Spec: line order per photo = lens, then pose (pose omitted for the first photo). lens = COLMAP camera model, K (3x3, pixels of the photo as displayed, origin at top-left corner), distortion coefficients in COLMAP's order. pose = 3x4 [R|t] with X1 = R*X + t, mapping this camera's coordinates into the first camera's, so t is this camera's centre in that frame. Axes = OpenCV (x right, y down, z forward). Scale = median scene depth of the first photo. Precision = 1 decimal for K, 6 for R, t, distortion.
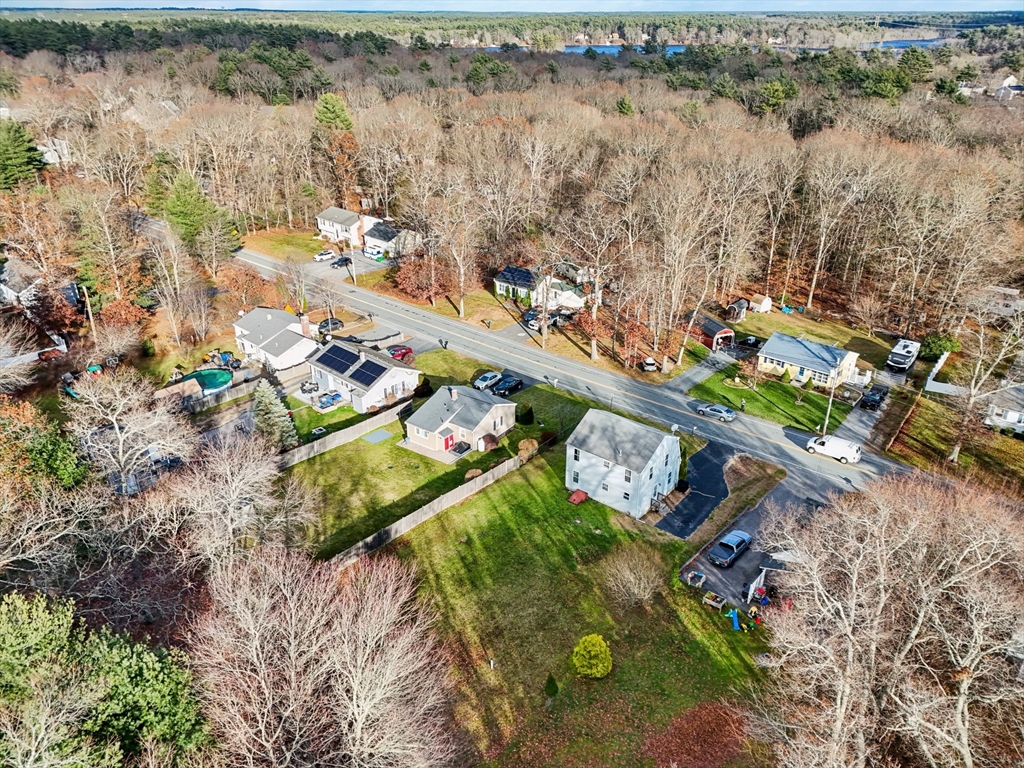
lens RADIAL K [[758.9, 0, 512.0], [0, 758.9, 384.0], [0, 0, 1]] dist [0.055617, -0.000775]
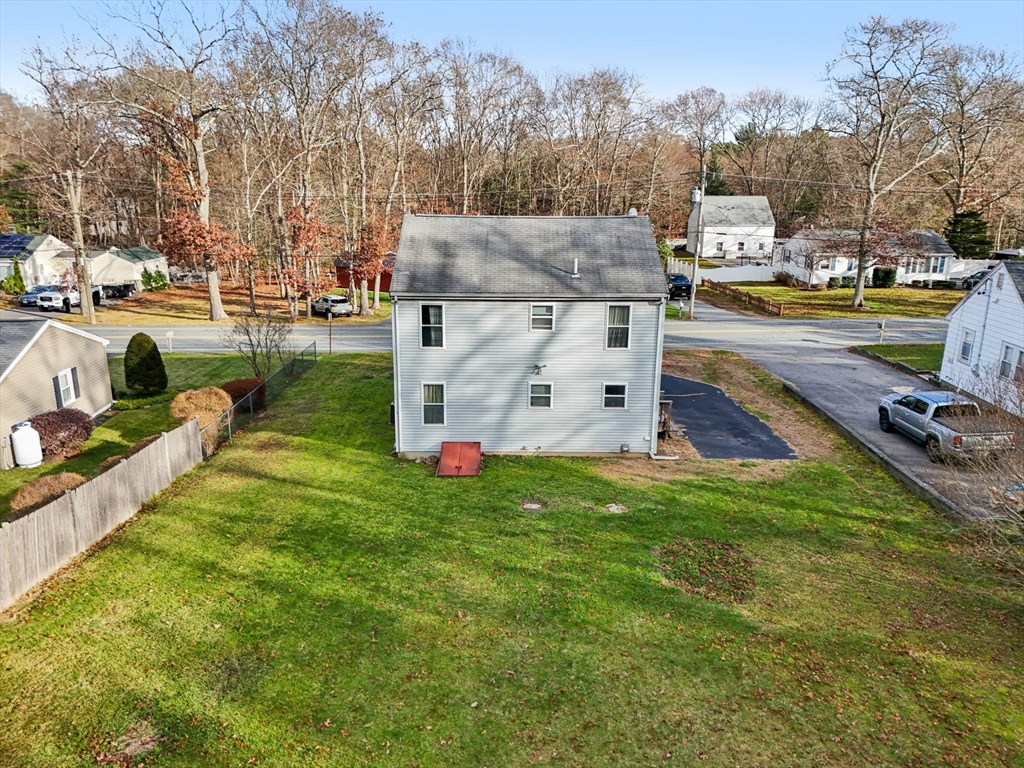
lens RADIAL K [[758.9, 0, 512.0], [0, 758.9, 384.0], [0, 0, 1]] dist [0.055617, -0.000775]
pose [[0.774362, -0.169268, 0.609682, -0.082350], [0.281466, 0.955120, -0.092320, 0.154067], [-0.566692, 0.243094, 0.787252, 0.735287]]
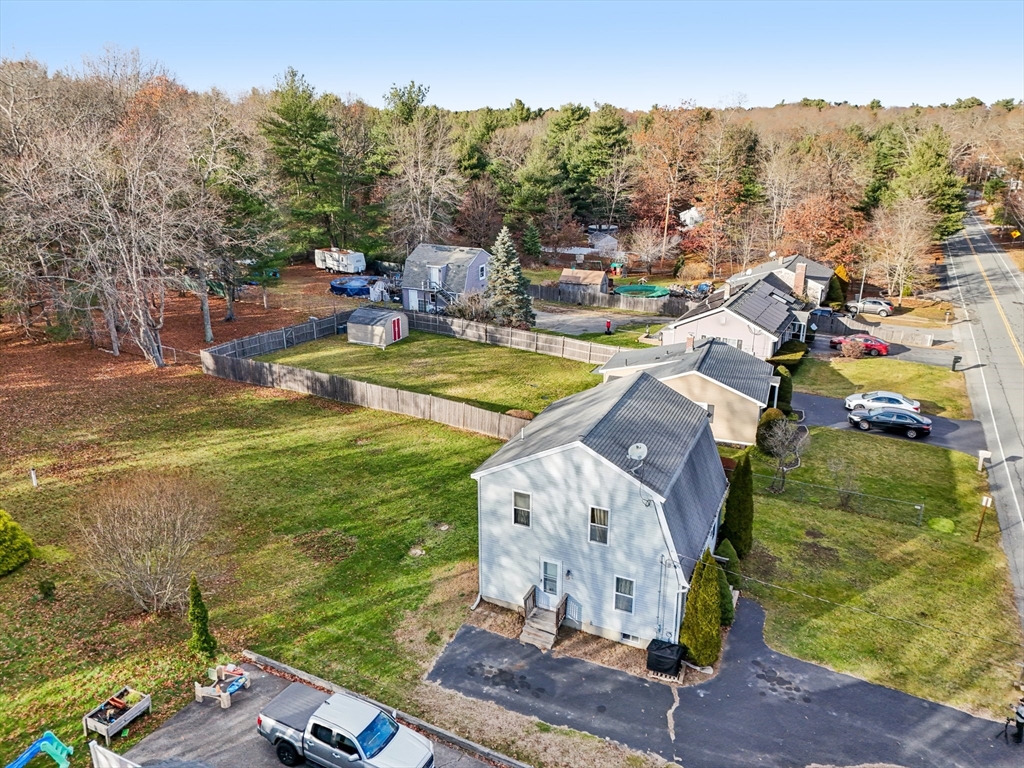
lens RADIAL K [[758.9, 0, 512.0], [0, 758.9, 384.0], [0, 0, 1]] dist [0.055617, -0.000775]
pose [[0.260357, 0.321607, -0.910375, 0.496061], [-0.421587, 0.886126, 0.192471, -0.015107], [0.868607, 0.333692, 0.366294, 0.792241]]
